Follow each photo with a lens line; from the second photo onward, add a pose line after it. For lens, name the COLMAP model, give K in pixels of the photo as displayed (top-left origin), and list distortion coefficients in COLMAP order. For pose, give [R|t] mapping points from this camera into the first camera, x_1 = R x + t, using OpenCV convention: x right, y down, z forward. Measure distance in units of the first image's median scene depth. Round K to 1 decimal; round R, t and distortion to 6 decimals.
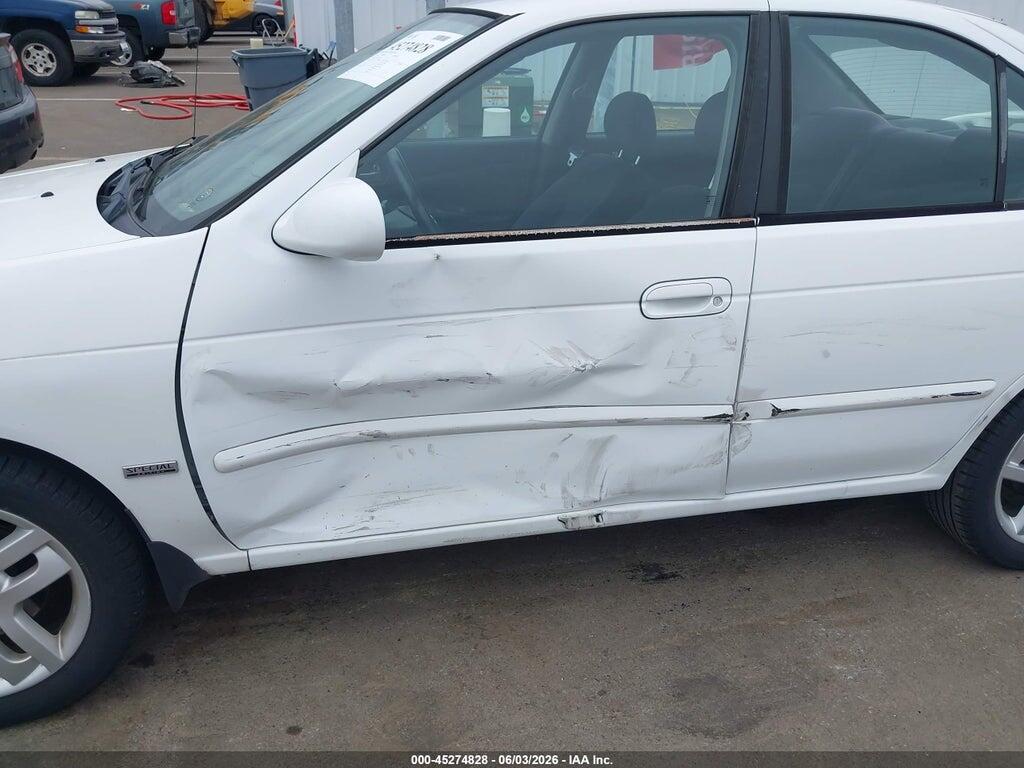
lens RADIAL K [[804.5, 0, 538.0], [0, 804.5, 375.9], [0, 0, 1]] dist [0.004958, -0.016659]
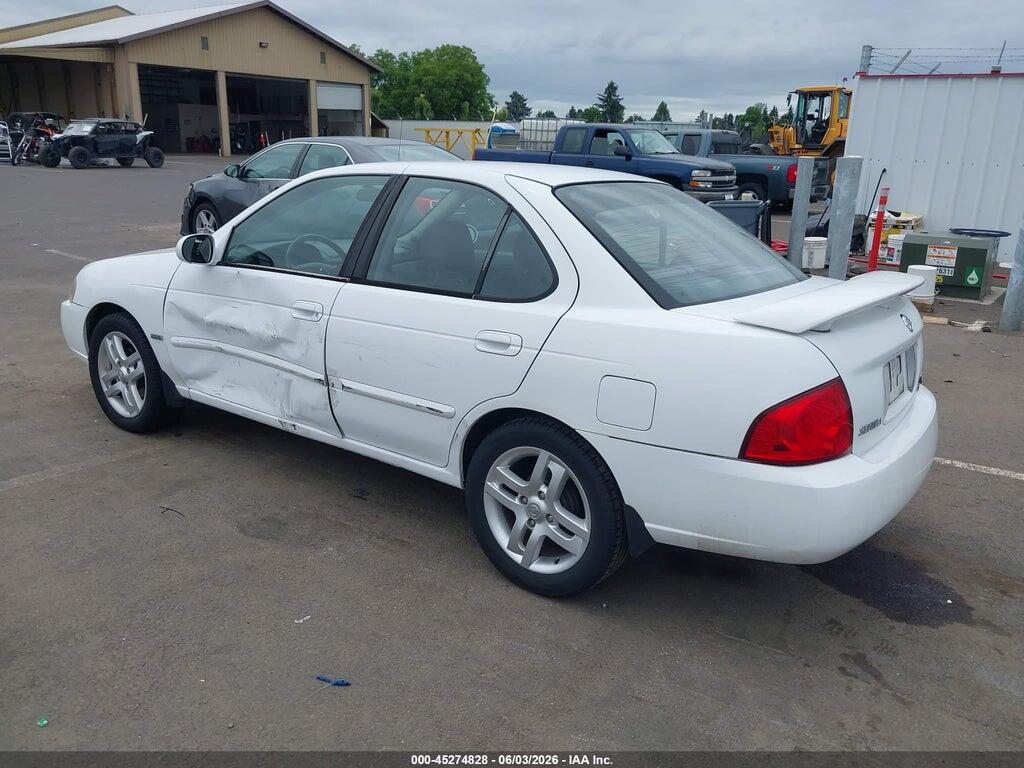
lens RADIAL K [[804.5, 0, 511.6], [0, 804.5, 374.7], [0, 0, 1]] dist [0.004958, -0.016659]
pose [[0.648381, 0.194227, -0.736123, 1.865057], [-0.321484, 0.946323, -0.033477, -0.041362], [0.690108, 0.258358, 0.676019, 0.055977]]
